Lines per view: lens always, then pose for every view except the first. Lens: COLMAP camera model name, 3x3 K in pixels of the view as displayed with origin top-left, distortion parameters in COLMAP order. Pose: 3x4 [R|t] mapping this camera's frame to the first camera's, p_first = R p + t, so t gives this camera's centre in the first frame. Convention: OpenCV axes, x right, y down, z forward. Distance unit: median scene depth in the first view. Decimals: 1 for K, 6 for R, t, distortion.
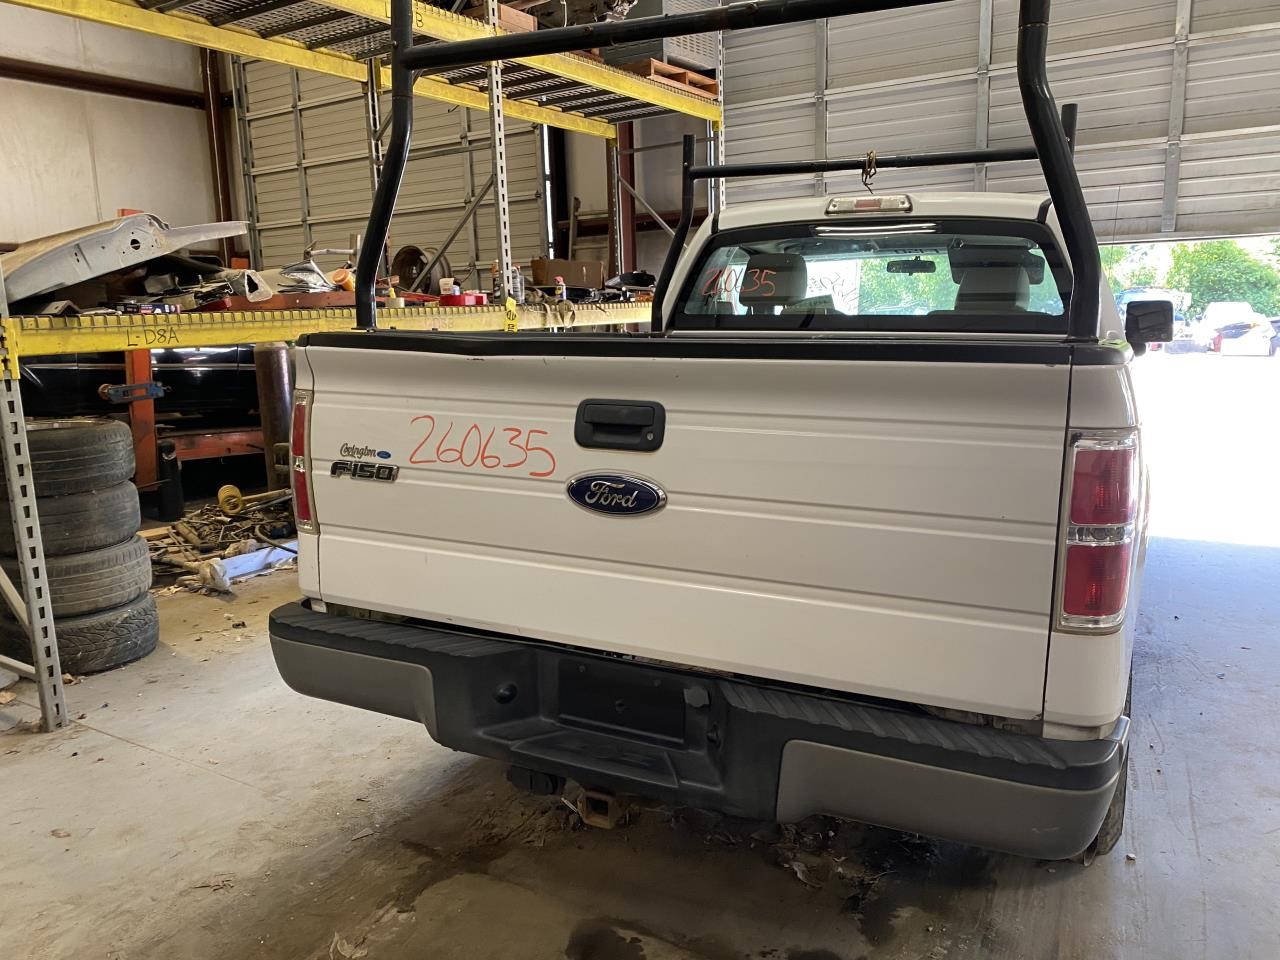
lens RADIAL K [[966.0, 0, 620.7], [0, 966.0, 487.0], [0, 0, 1]] dist [0.041892, -0.044318]
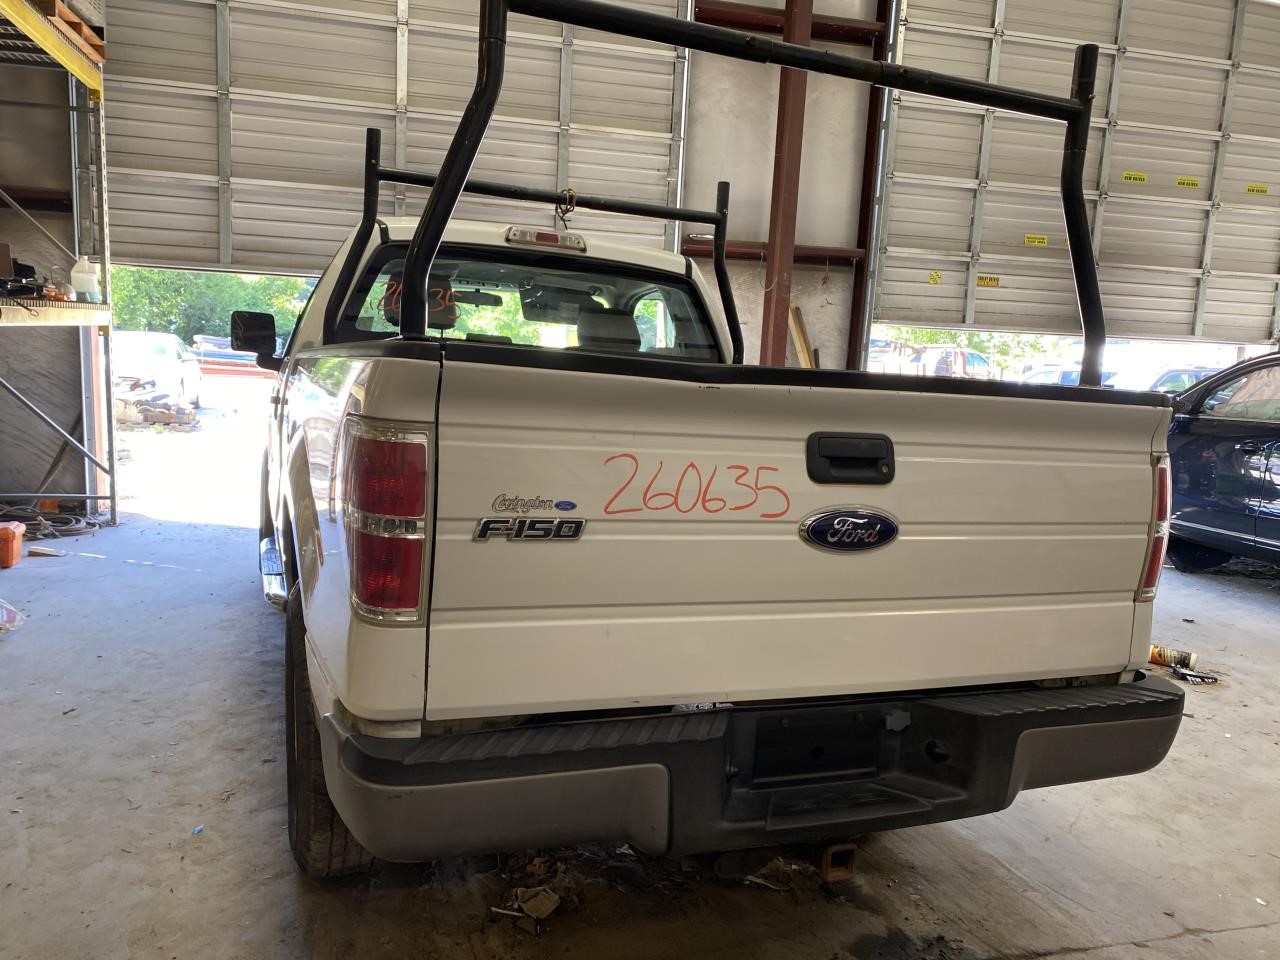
lens RADIAL K [[966.0, 0, 620.7], [0, 966.0, 487.0], [0, 0, 1]] dist [0.041892, -0.044318]
pose [[0.687449, -0.047966, 0.724647, -0.772864], [0.065979, 0.997815, 0.003456, -0.048251], [-0.723230, 0.045436, 0.689111, 0.440786]]
